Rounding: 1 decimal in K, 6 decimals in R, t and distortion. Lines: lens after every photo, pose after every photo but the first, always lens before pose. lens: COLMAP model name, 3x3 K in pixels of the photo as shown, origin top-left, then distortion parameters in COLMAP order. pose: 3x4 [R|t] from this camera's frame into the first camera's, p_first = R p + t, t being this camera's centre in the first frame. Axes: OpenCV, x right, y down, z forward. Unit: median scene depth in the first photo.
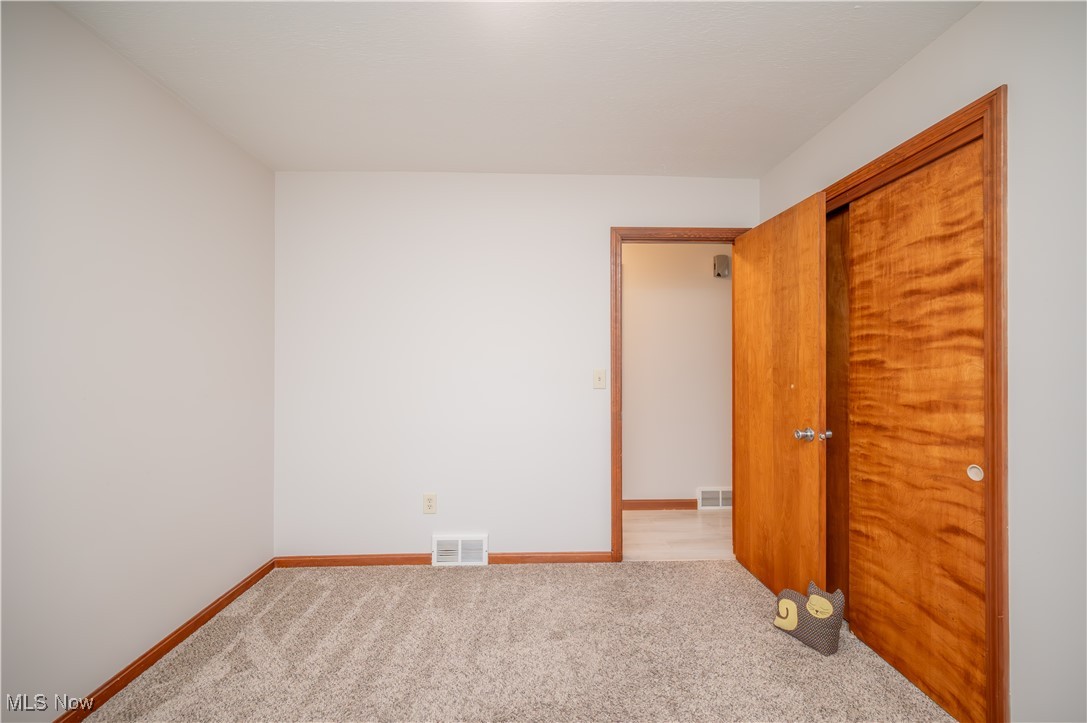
lens RADIAL K [[436.1, 0, 545.6], [0, 436.1, 362.9], [0, 0, 1]] dist [-0.000167, -0.000180]
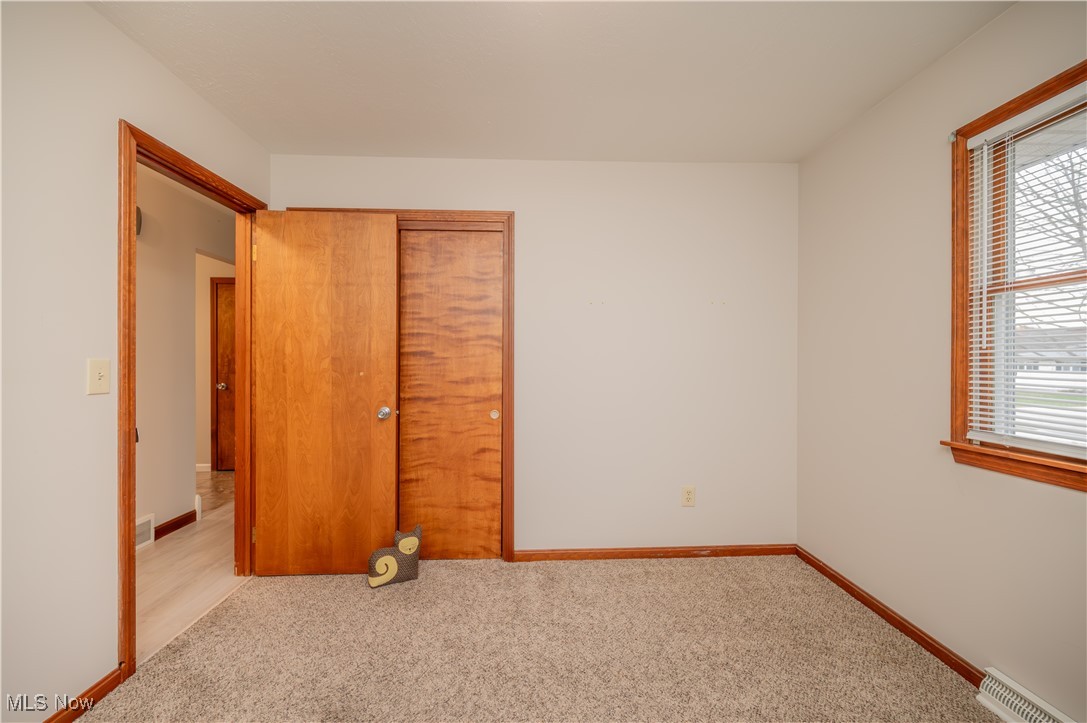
lens RADIAL K [[445.3, 0, 544.8], [0, 445.3, 356.9], [0, 0, 1]] dist [0.000779, -0.000138]
pose [[-0.006567, -0.000418, 0.999978, -0.706536], [-0.008036, 0.999968, 0.000365, 0.007246], [-0.999946, -0.008033, -0.006570, 0.650649]]
